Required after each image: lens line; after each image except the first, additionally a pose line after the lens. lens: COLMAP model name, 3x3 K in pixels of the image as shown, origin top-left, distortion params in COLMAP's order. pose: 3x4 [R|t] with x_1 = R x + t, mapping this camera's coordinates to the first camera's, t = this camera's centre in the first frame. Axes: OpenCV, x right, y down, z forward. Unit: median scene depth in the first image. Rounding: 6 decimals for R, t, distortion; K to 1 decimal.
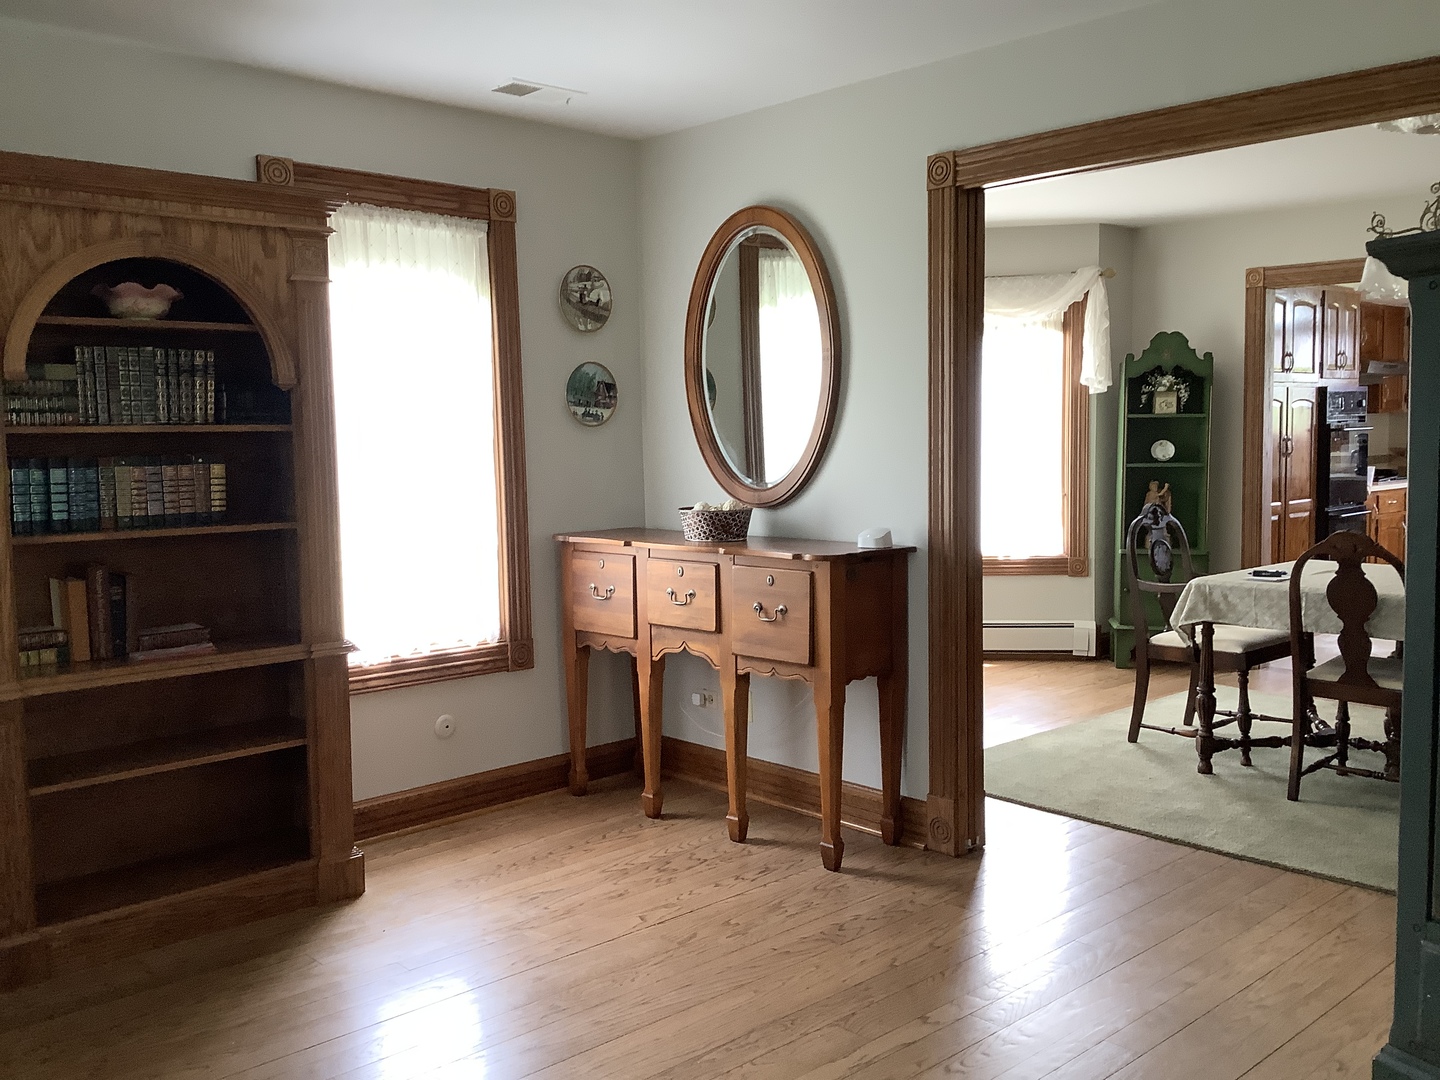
lens RADIAL K [[1288.0, 0, 708.2], [0, 1288.0, 536.9], [0, 0, 1]] dist [0.067304, -0.129836]
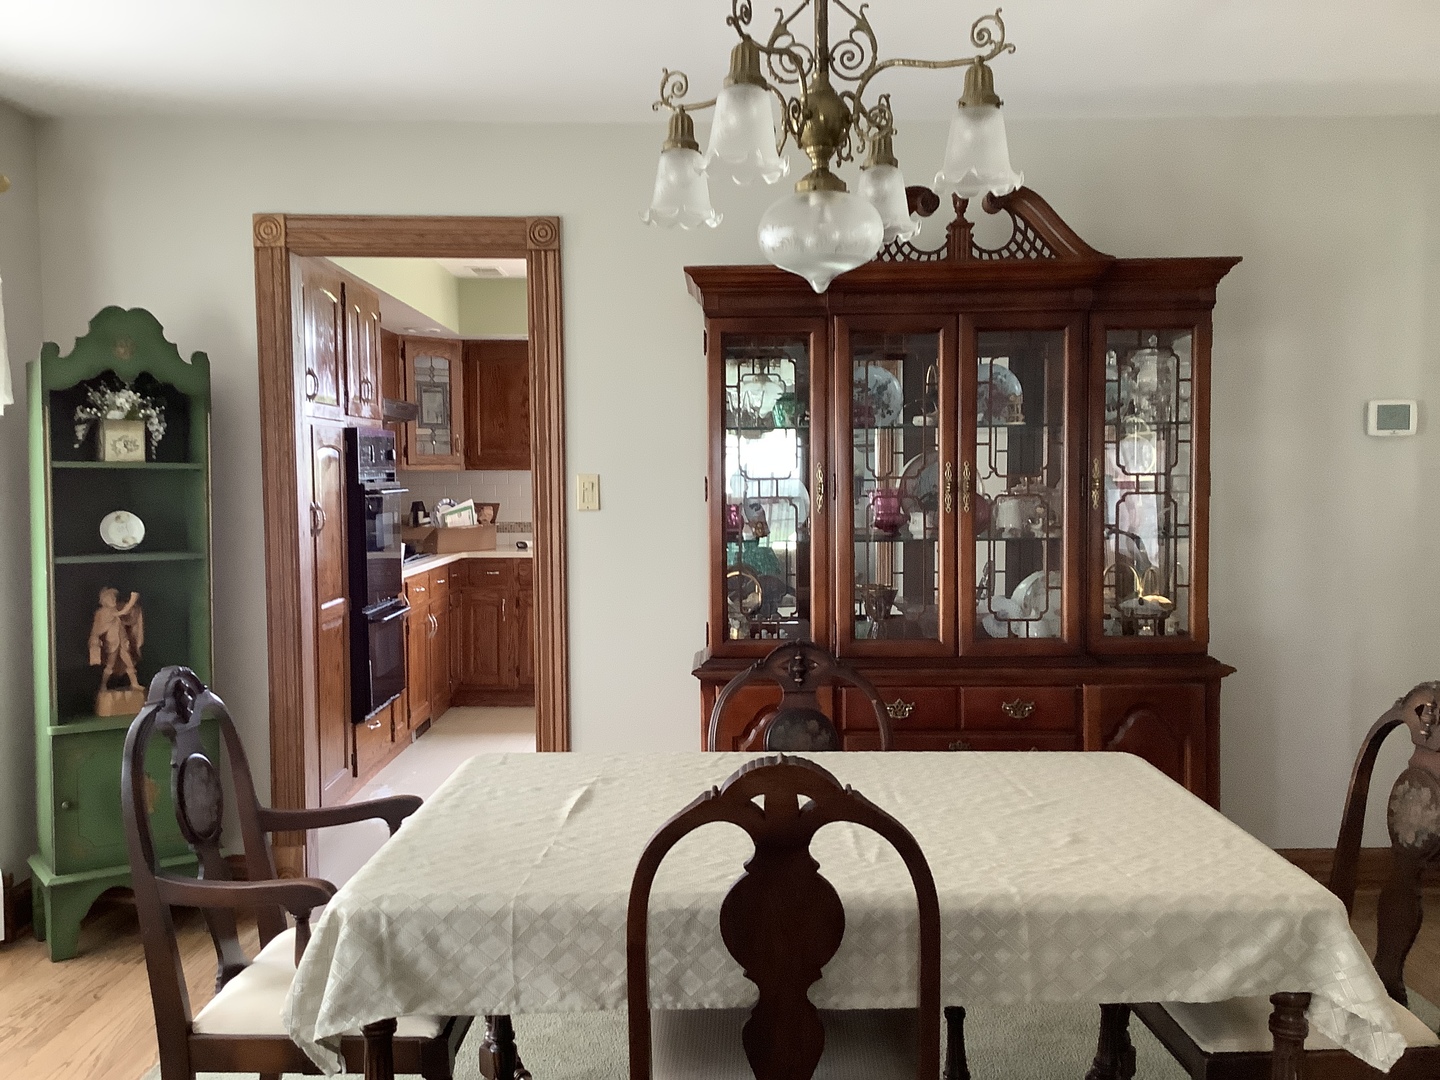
lens RADIAL K [[1288.0, 0, 712.4], [0, 1288.0, 550.9], [0, 0, 1]] dist [0.067304, -0.129836]
pose [[0.677101, -0.030541, 0.735256, 0.122731], [0.055475, 0.998414, -0.009615, -0.039848], [-0.733796, 0.047299, 0.677721, 0.463322]]
